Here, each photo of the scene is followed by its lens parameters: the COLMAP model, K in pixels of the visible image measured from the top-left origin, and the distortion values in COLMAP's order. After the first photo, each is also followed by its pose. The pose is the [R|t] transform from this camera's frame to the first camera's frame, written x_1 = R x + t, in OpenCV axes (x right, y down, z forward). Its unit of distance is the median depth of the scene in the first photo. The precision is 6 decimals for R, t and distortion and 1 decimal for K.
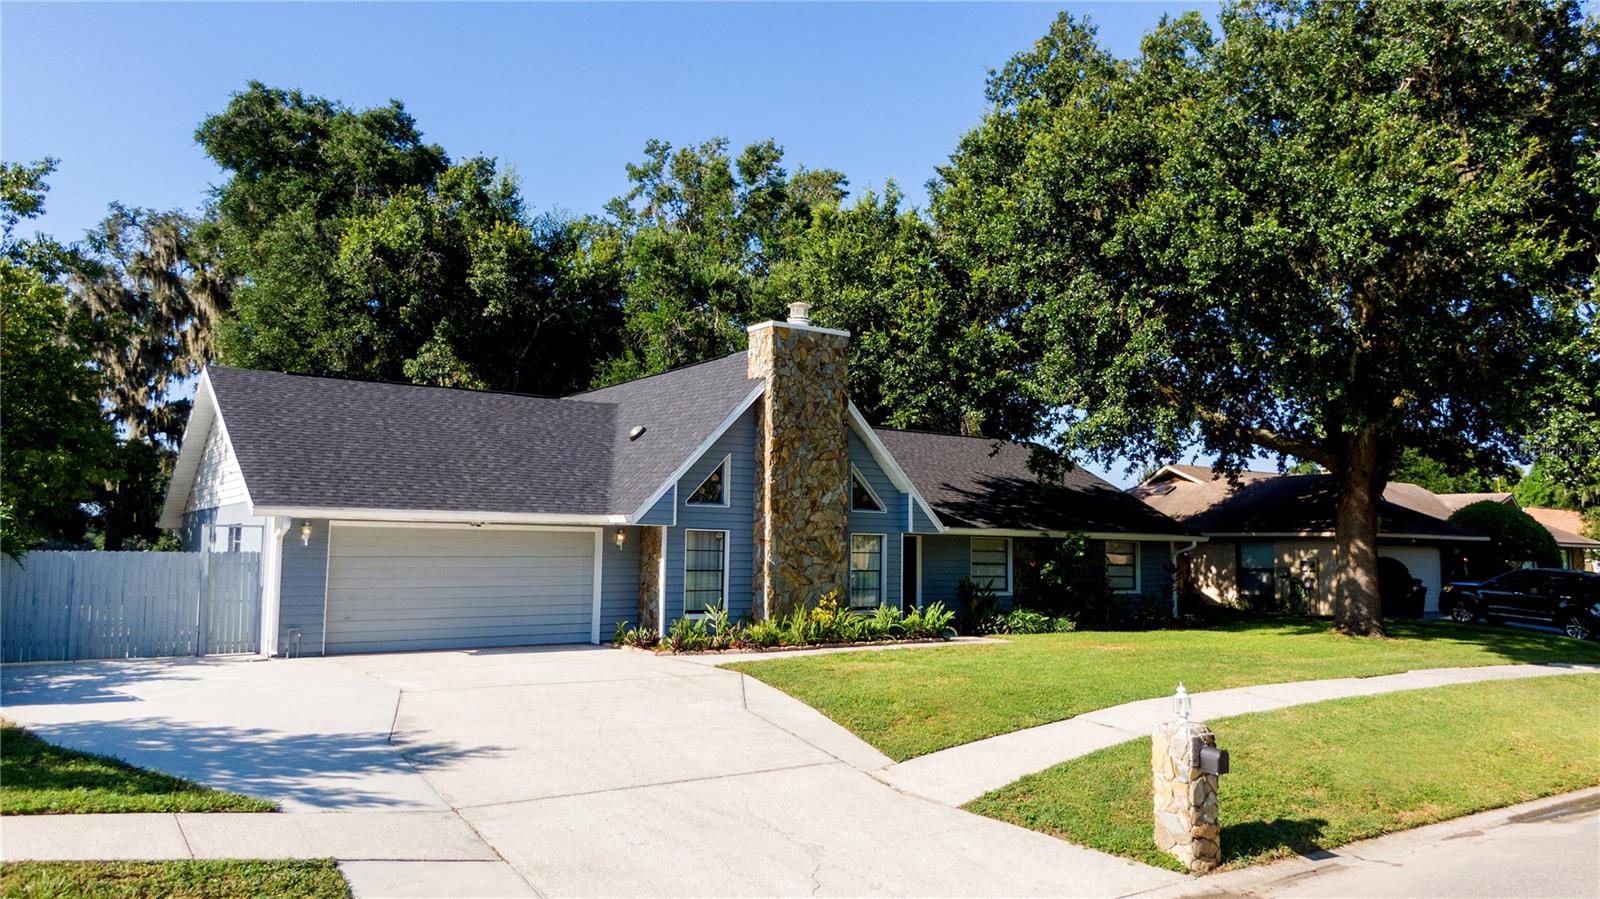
lens RADIAL K [[1155.7, 0, 800.0], [0, 1155.7, 449.5], [0, 0, 1]] dist [-0.000184, -0.004100]
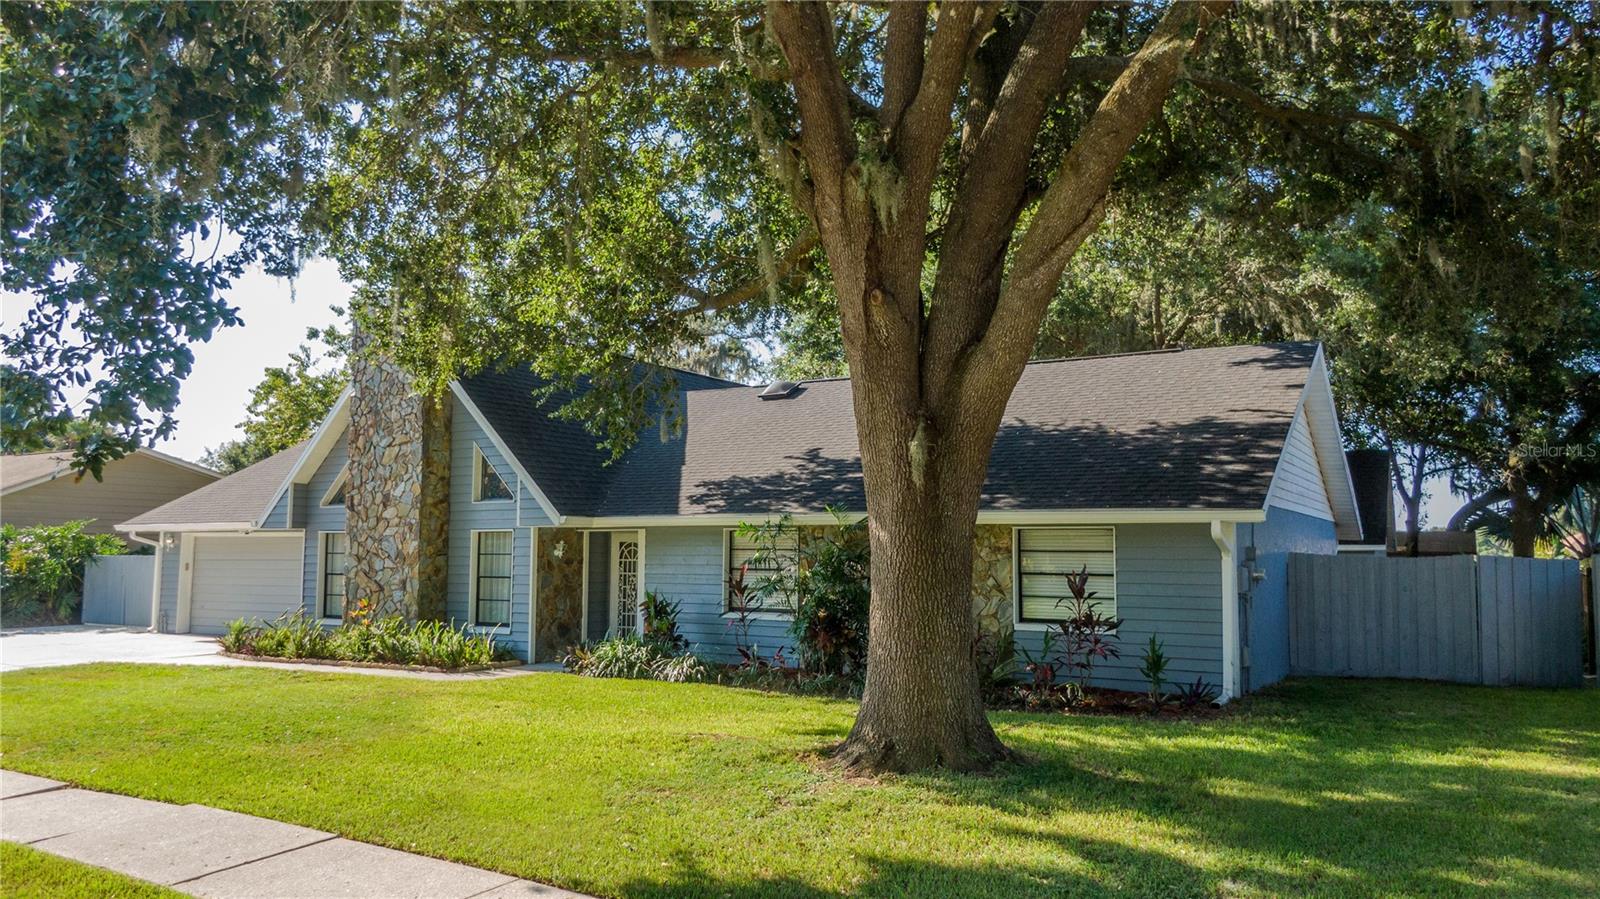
lens RADIAL K [[1155.7, 0, 800.0], [0, 1155.7, 449.5], [0, 0, 1]] dist [-0.000184, -0.004100]
pose [[0.404637, -0.088218, -0.910212, 0.908232], [0.084883, 0.994662, -0.058668, 0.086570], [0.910529, -0.053522, 0.409965, 0.916790]]
